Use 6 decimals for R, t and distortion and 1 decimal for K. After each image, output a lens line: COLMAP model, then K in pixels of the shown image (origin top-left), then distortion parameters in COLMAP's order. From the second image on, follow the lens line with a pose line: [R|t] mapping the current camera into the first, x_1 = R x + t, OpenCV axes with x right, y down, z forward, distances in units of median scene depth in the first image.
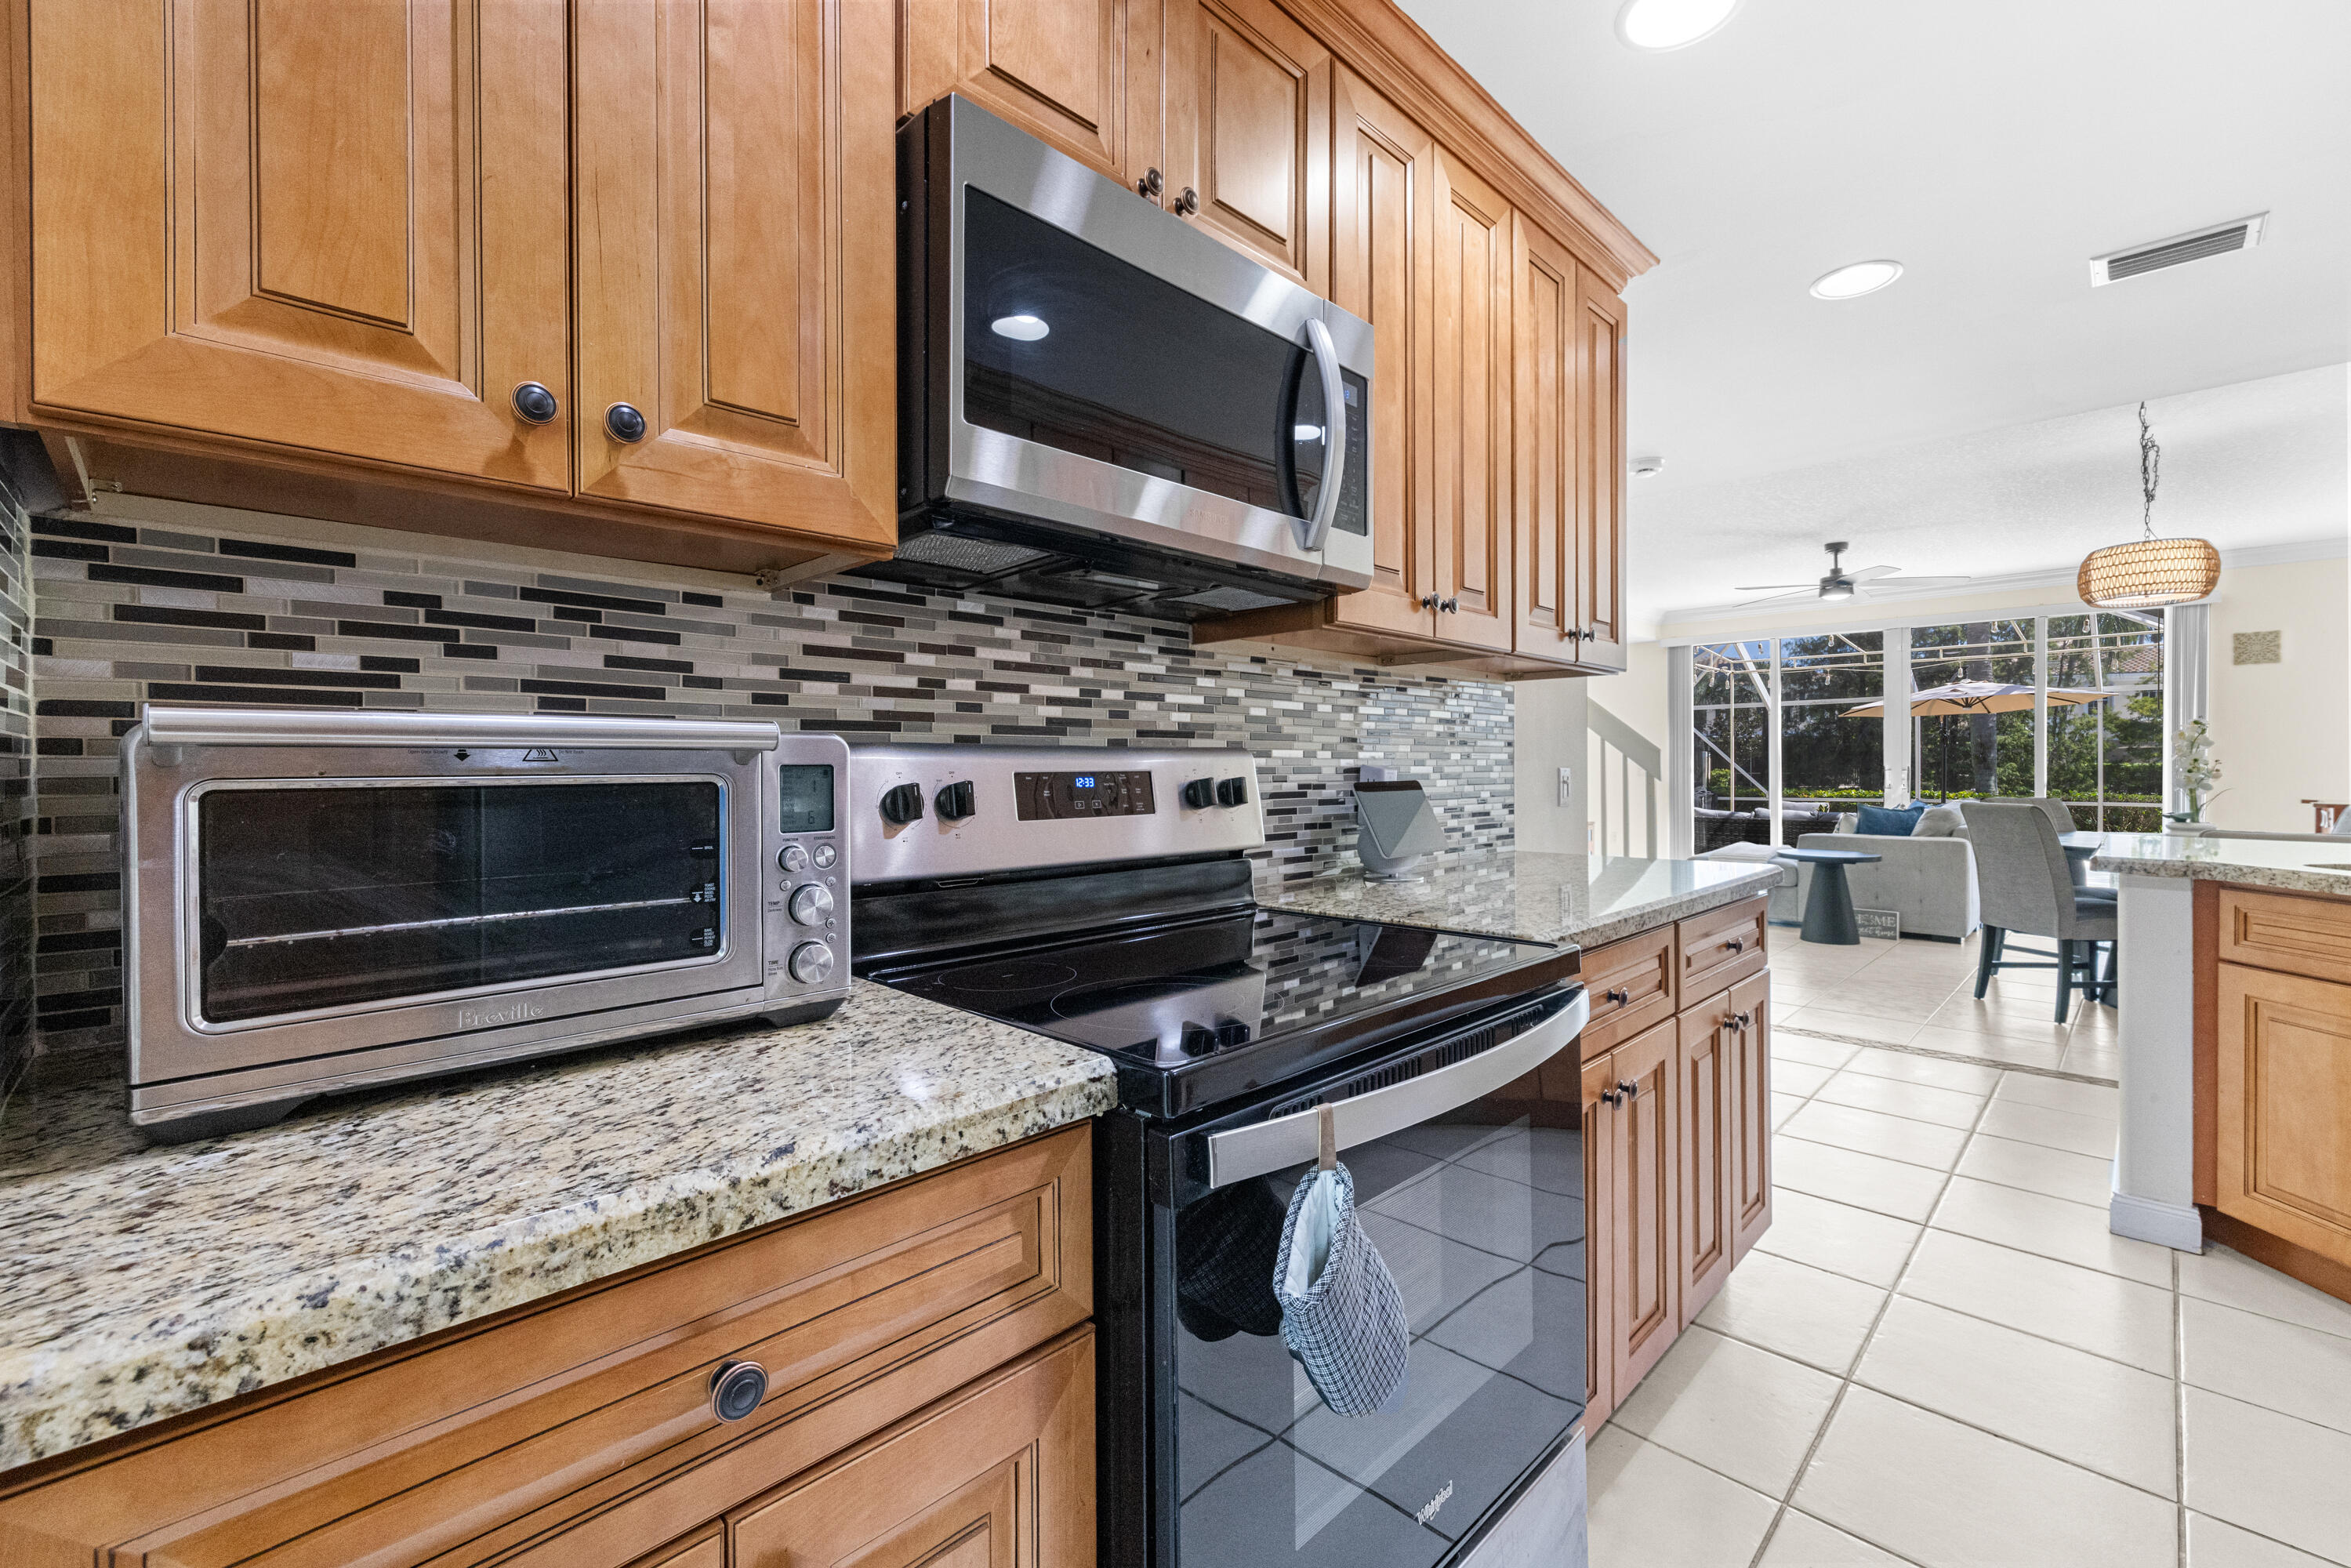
lens RADIAL K [[996.5, 0, 1165.6], [0, 996.5, 771.8], [0, 0, 1]] dist [0.002245, 0.000152]
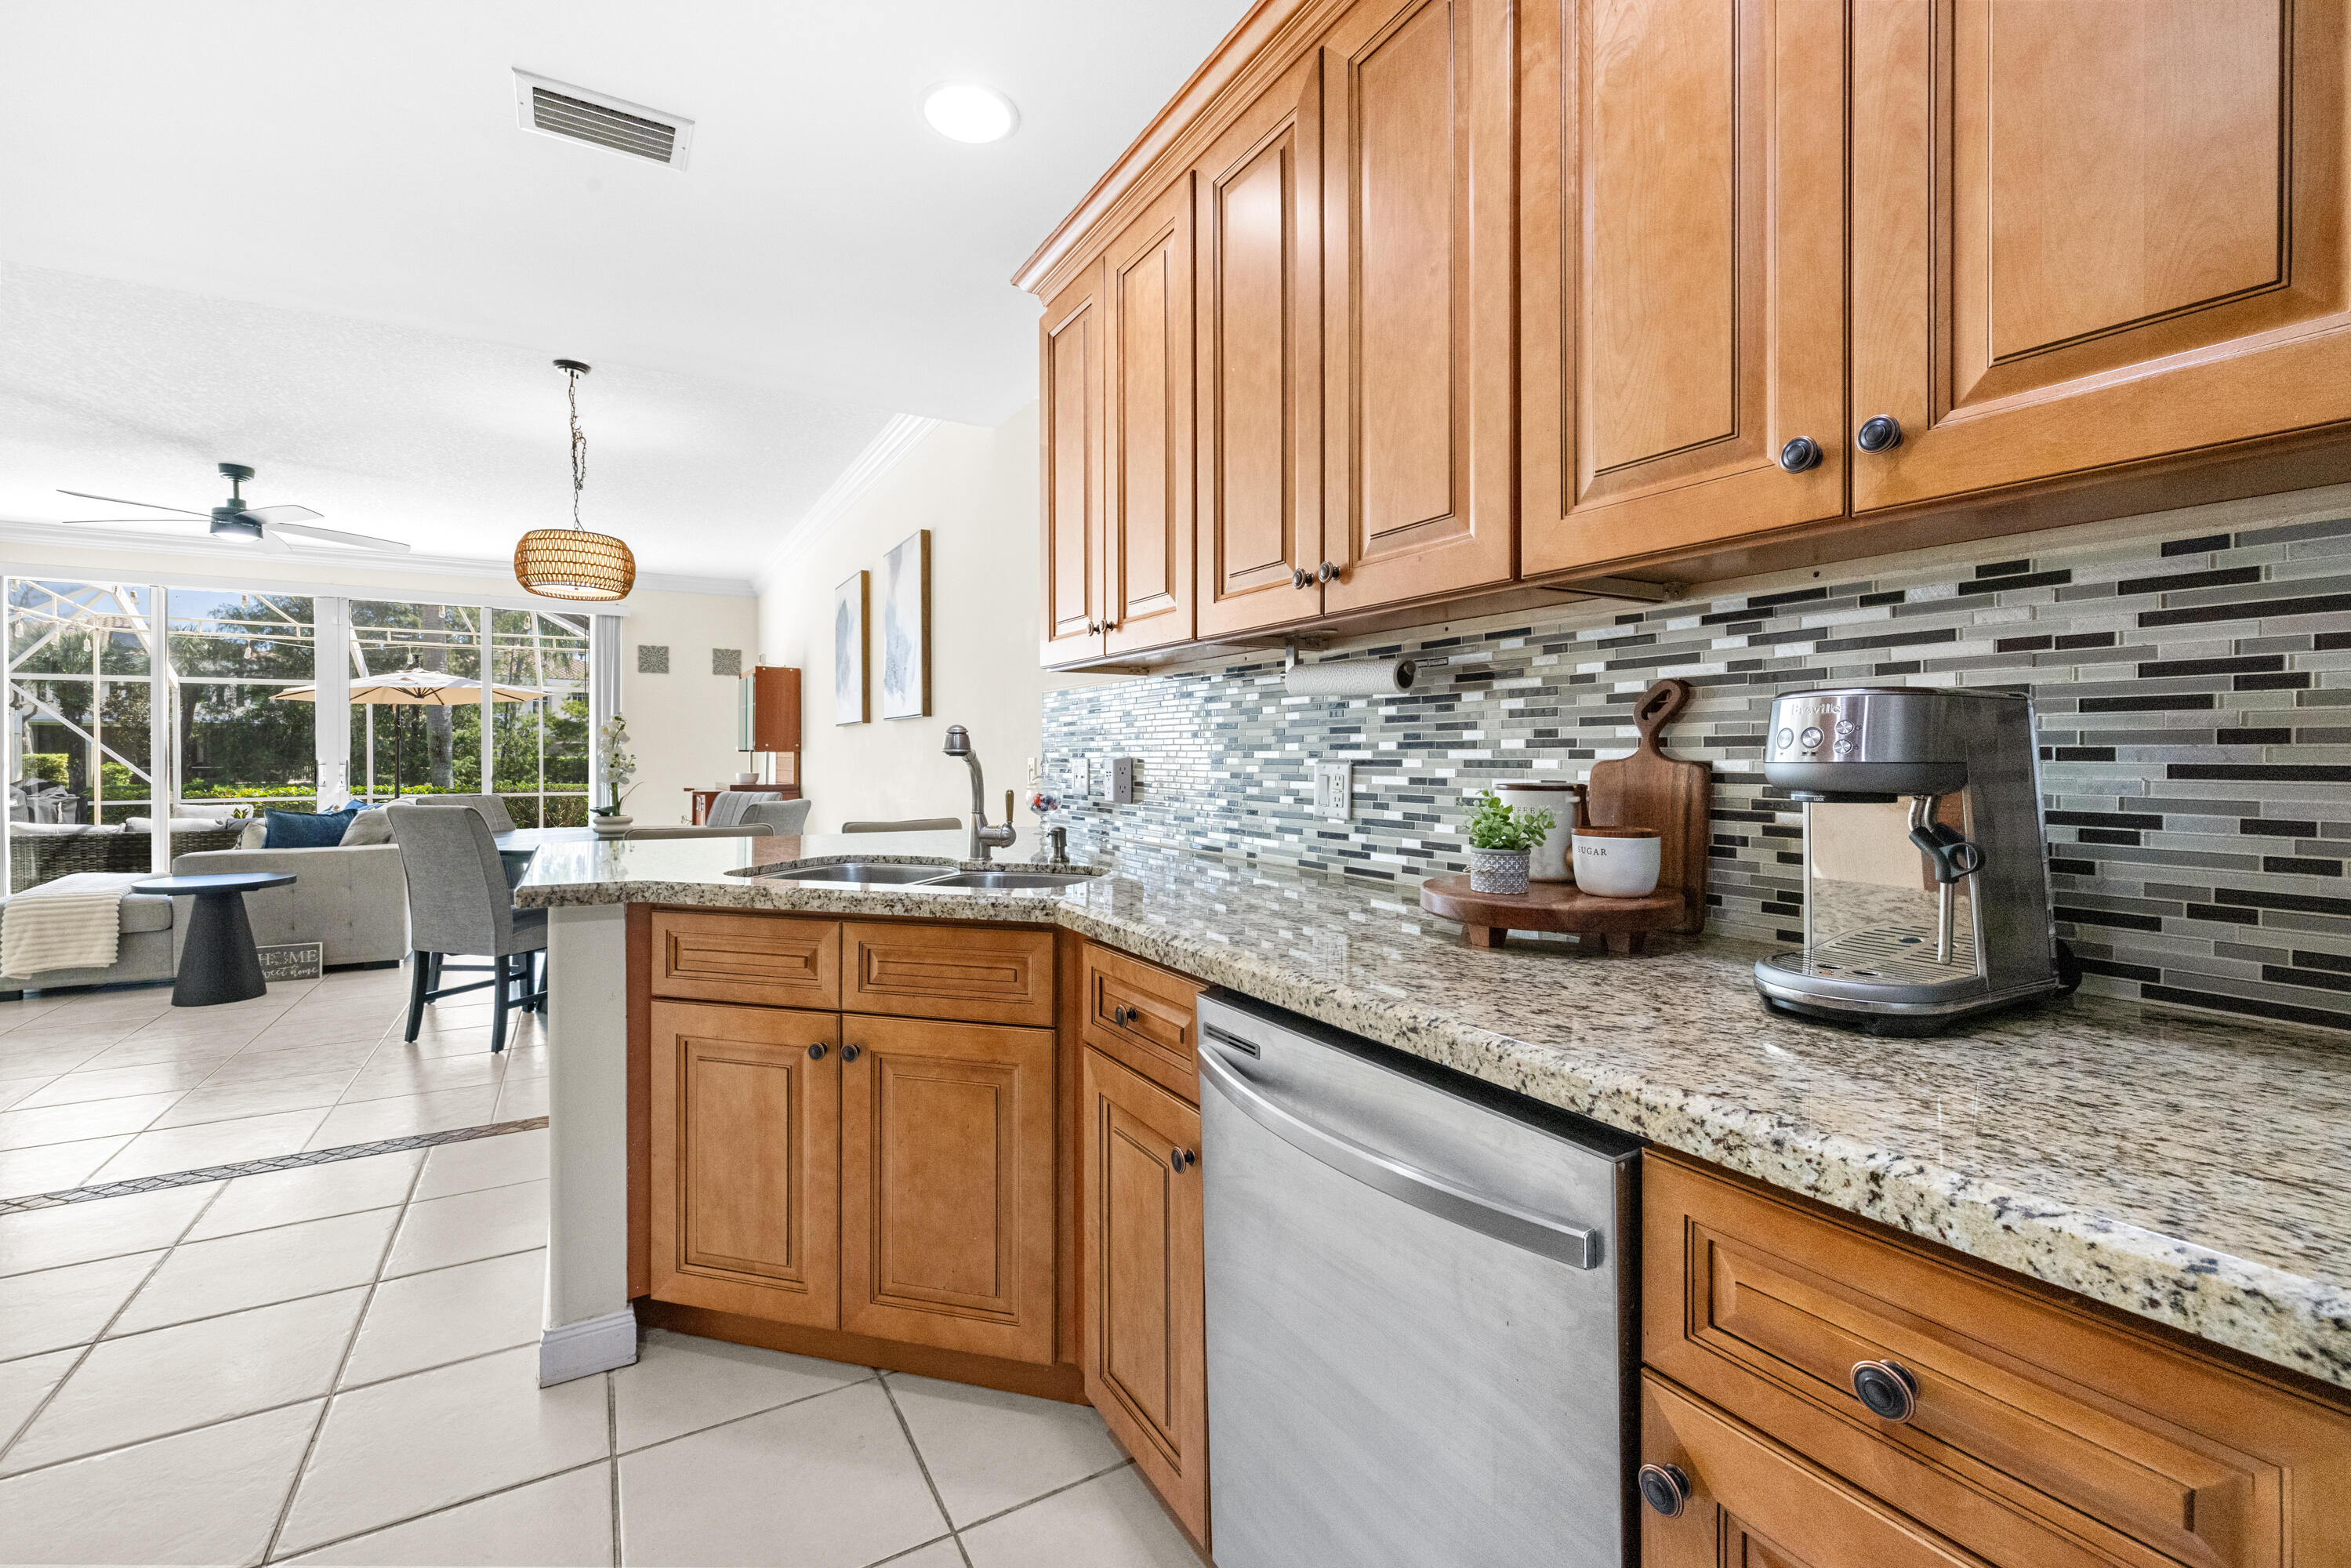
lens RADIAL K [[996.5, 0, 1166.6], [0, 996.5, 759.1], [0, 0, 1]] dist [0.002245, 0.000152]
pose [[0.256531, 0.000645, 0.966536, 0.118509], [0.004556, 0.999988, -0.001877, -0.002001], [-0.966525, 0.004885, 0.256525, 0.121839]]
